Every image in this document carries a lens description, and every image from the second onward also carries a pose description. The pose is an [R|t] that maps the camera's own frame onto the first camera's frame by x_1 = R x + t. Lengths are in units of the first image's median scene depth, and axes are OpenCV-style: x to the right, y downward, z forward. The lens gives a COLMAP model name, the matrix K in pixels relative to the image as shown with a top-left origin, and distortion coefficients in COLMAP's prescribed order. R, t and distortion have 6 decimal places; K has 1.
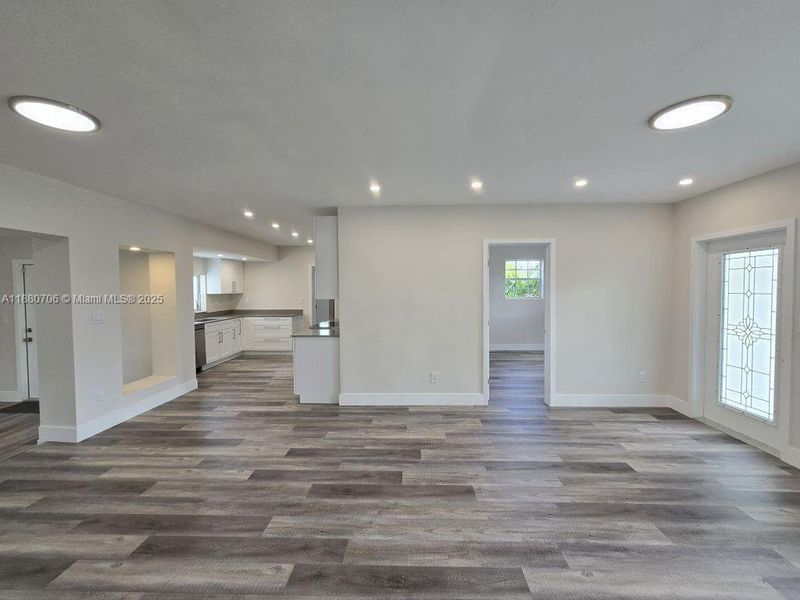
lens RADIAL K [[328.9, 0, 405.2], [0, 328.9, 298.6], [0, 0, 1]] dist [-0.000718, 0.000593]
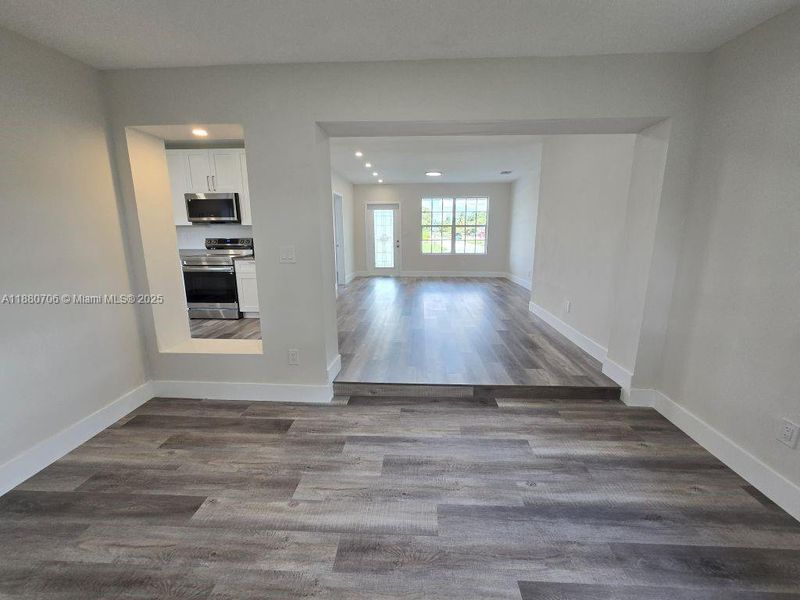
lens RADIAL K [[328.9, 0, 405.2], [0, 328.9, 298.6], [0, 0, 1]] dist [-0.000718, 0.000593]
pose [[0.019871, -0.196104, 0.980382, -2.110072], [0.030378, 0.980241, 0.195460, 0.063608], [-0.999341, 0.025898, 0.025436, 0.884739]]
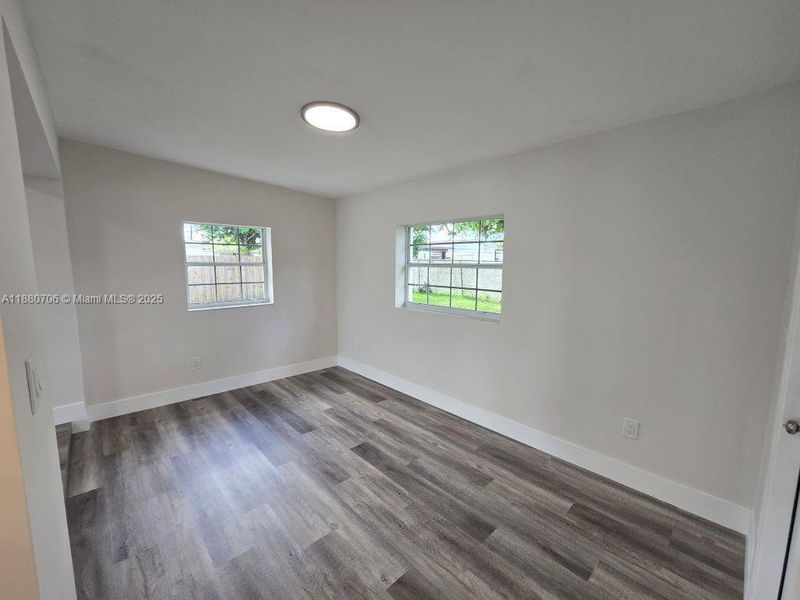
lens RADIAL K [[328.3, 0, 394.1], [0, 328.3, 300.0], [0, 0, 1]] dist [-0.000818, 0.000099]
pose [[-0.719037, 0.081843, -0.690136, -1.282097], [-0.021784, 0.989899, 0.140087, 0.002062], [0.694630, 0.115762, -0.709992, 1.598522]]
